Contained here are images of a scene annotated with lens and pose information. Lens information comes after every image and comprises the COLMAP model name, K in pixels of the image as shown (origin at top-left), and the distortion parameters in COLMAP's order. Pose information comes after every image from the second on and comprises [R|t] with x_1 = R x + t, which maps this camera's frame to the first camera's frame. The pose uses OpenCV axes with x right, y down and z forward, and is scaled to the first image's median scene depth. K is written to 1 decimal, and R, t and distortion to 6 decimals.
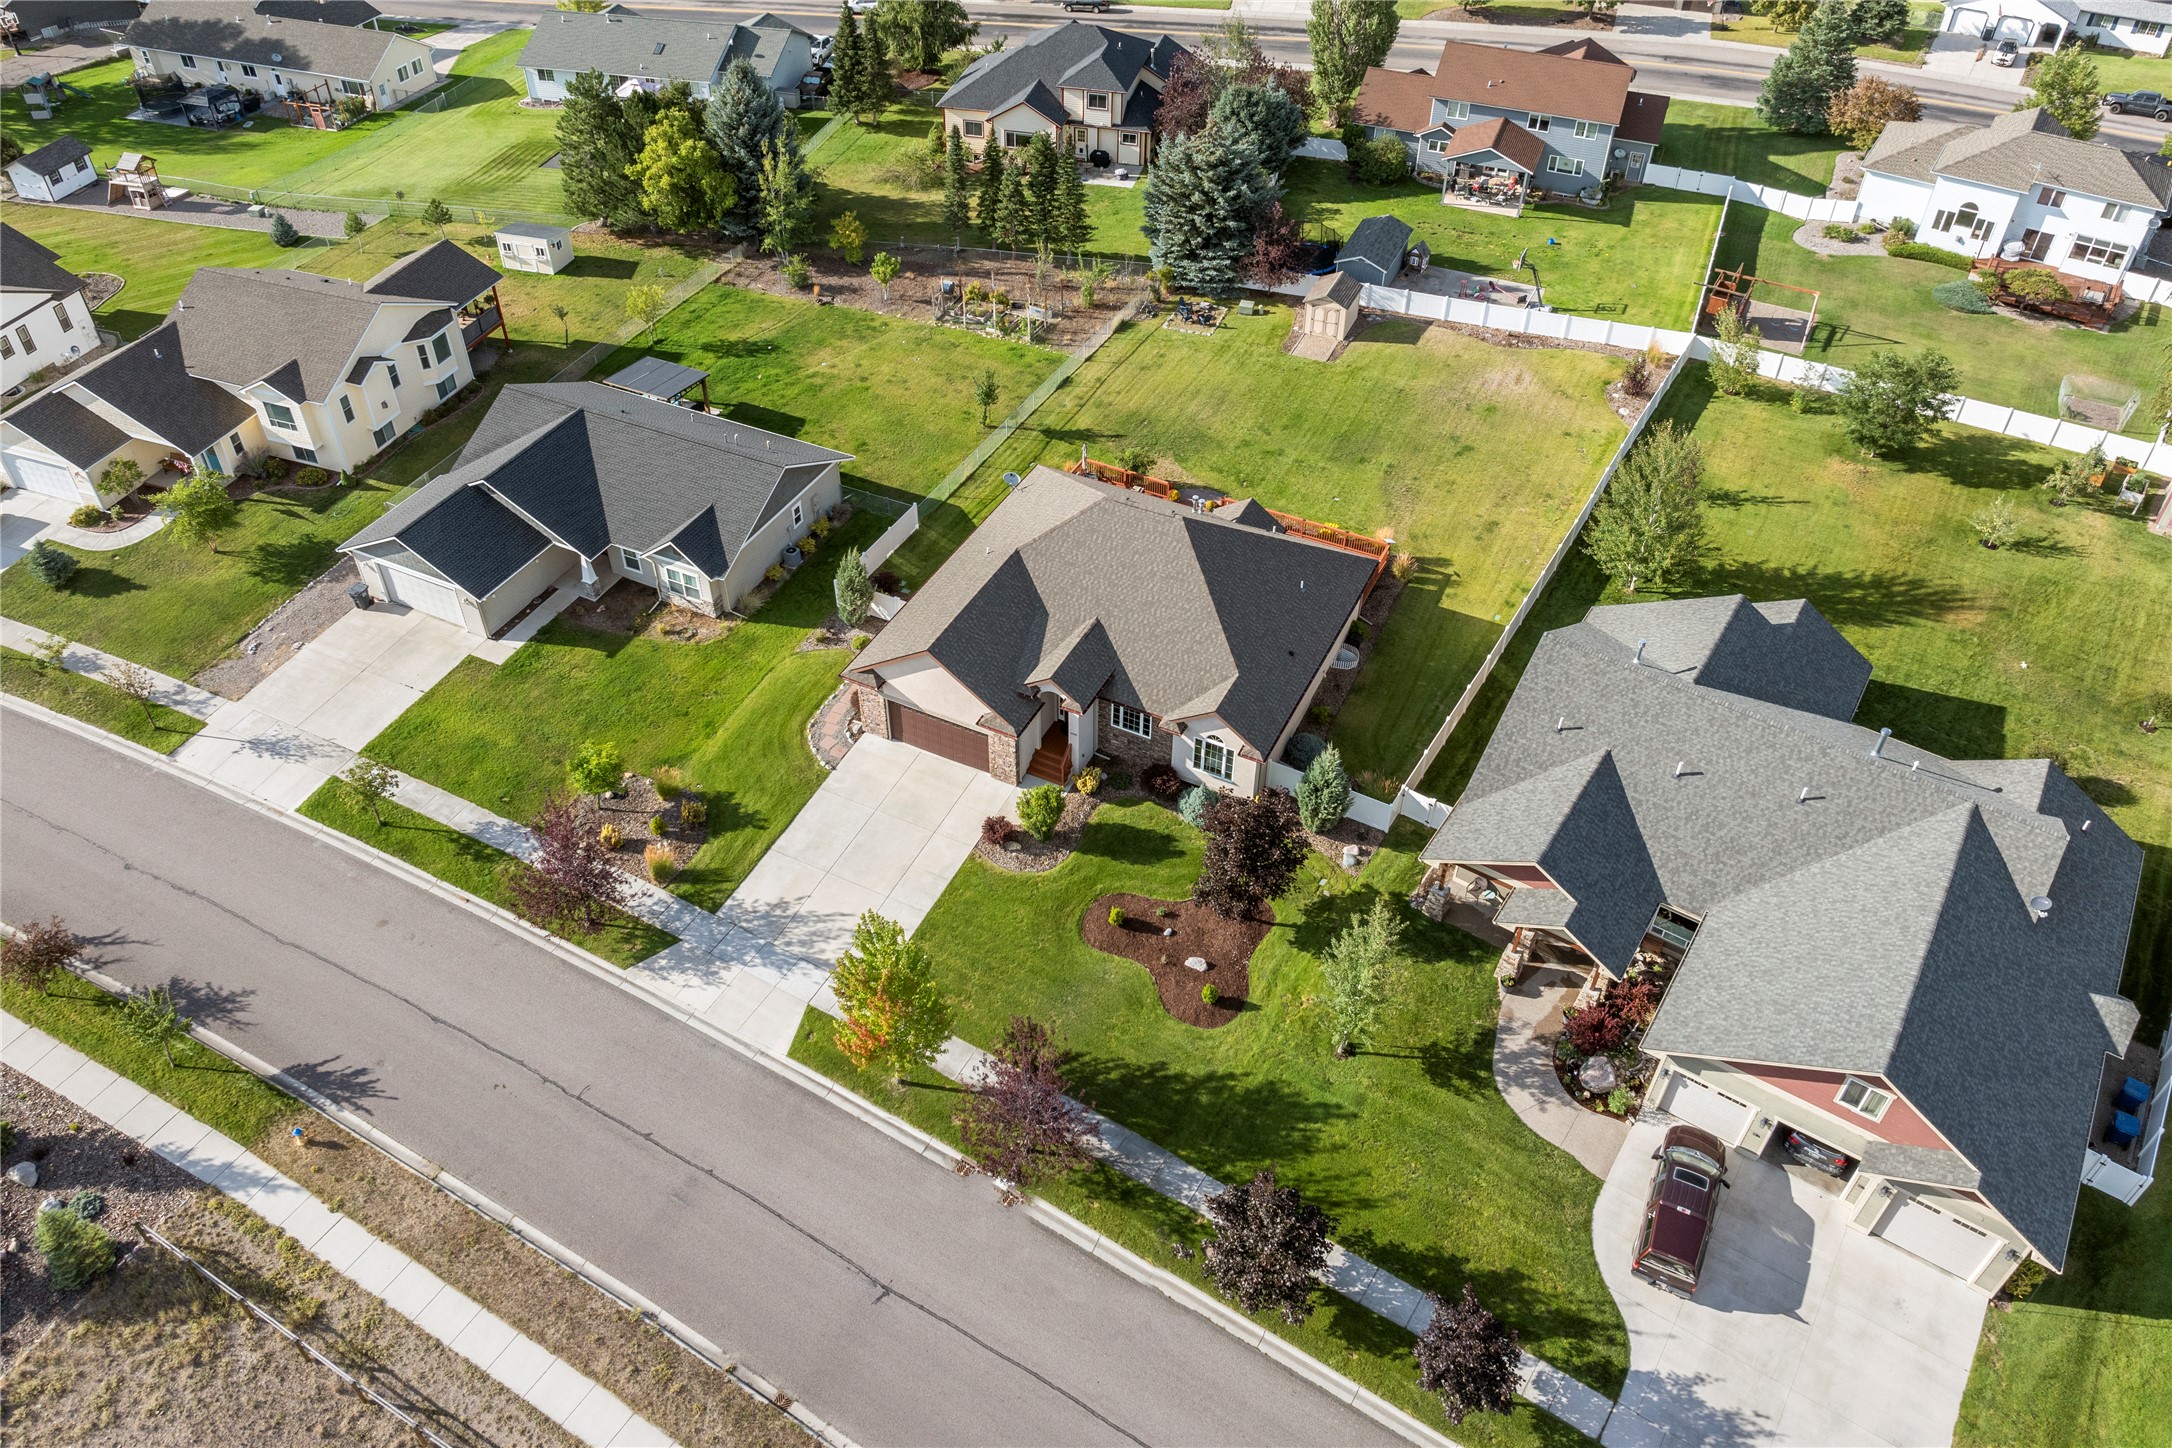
lens RADIAL K [[1540.3, 0, 1089.5], [0, 1540.3, 634.3], [0, 0, 1]] dist [-0.009282, -0.051879]
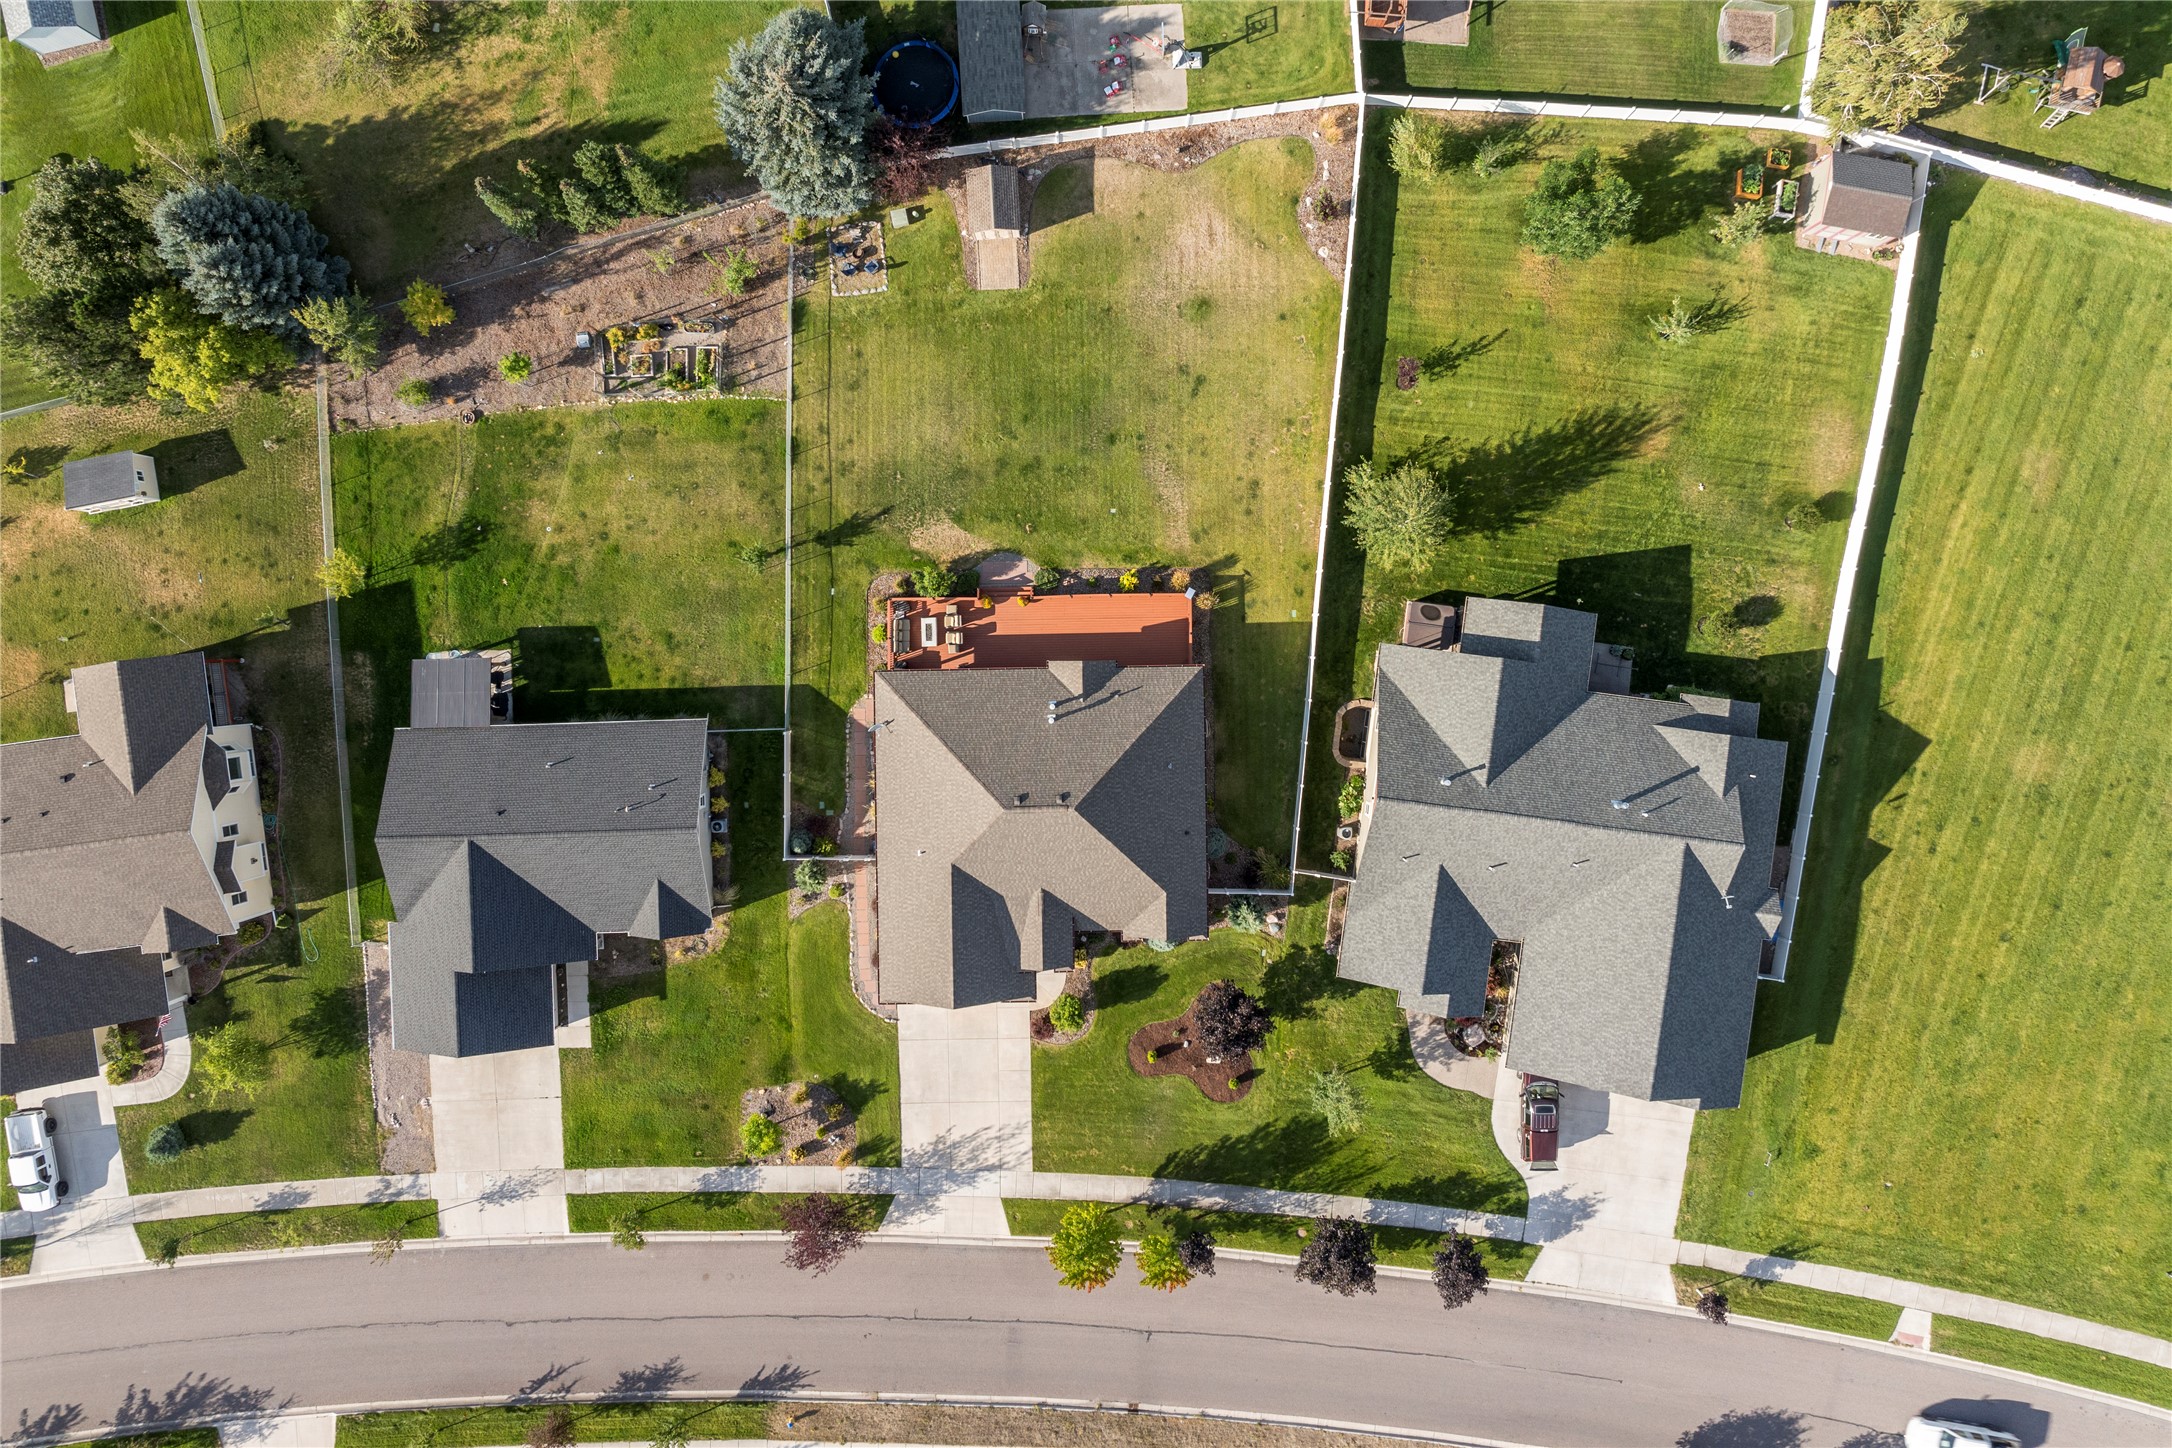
lens RADIAL K [[1540.3, 0, 1089.5], [0, 1540.3, 634.3], [0, 0, 1]] dist [-0.009282, -0.051879]
pose [[0.890339, -0.455247, -0.006892, 0.149054], [0.295521, 0.566310, 0.769390, -1.127791], [-0.346359, -0.687054, 0.638742, 0.341113]]
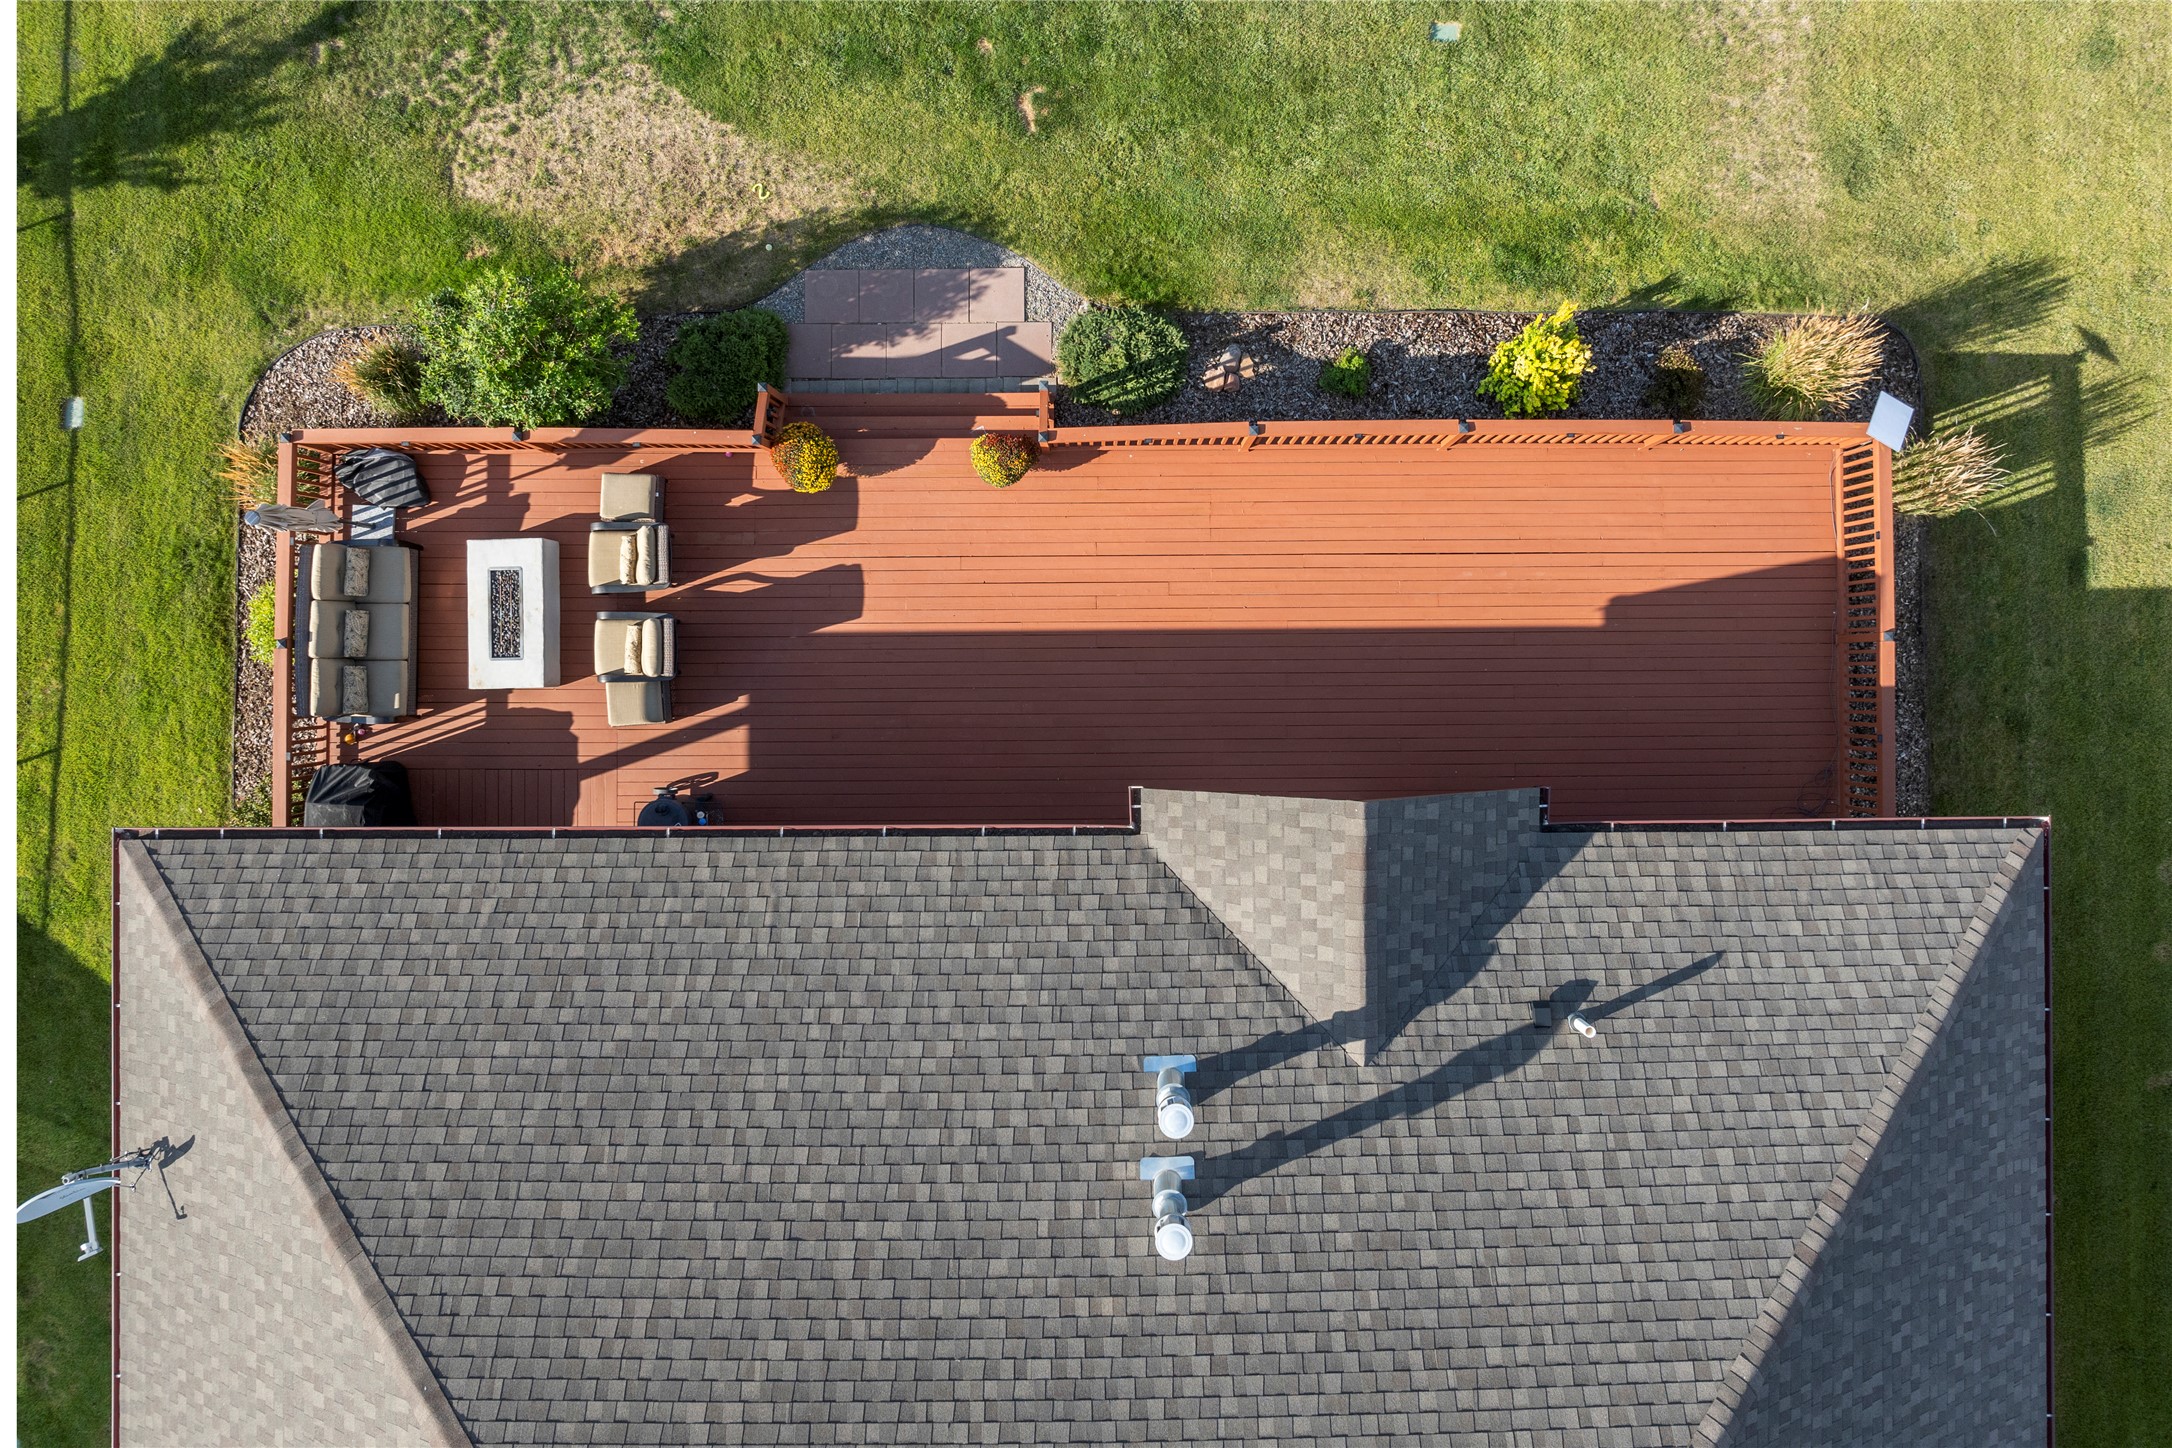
lens RADIAL K [[1540.3, 0, 1089.5], [0, 1540.3, 634.3], [0, 0, 1]] dist [-0.009282, -0.051879]
pose [[0.895509, -0.444927, -0.010173, 0.103322], [0.294052, 0.574375, 0.763955, -0.285568], [-0.334061, -0.687120, 0.645190, 1.062668]]
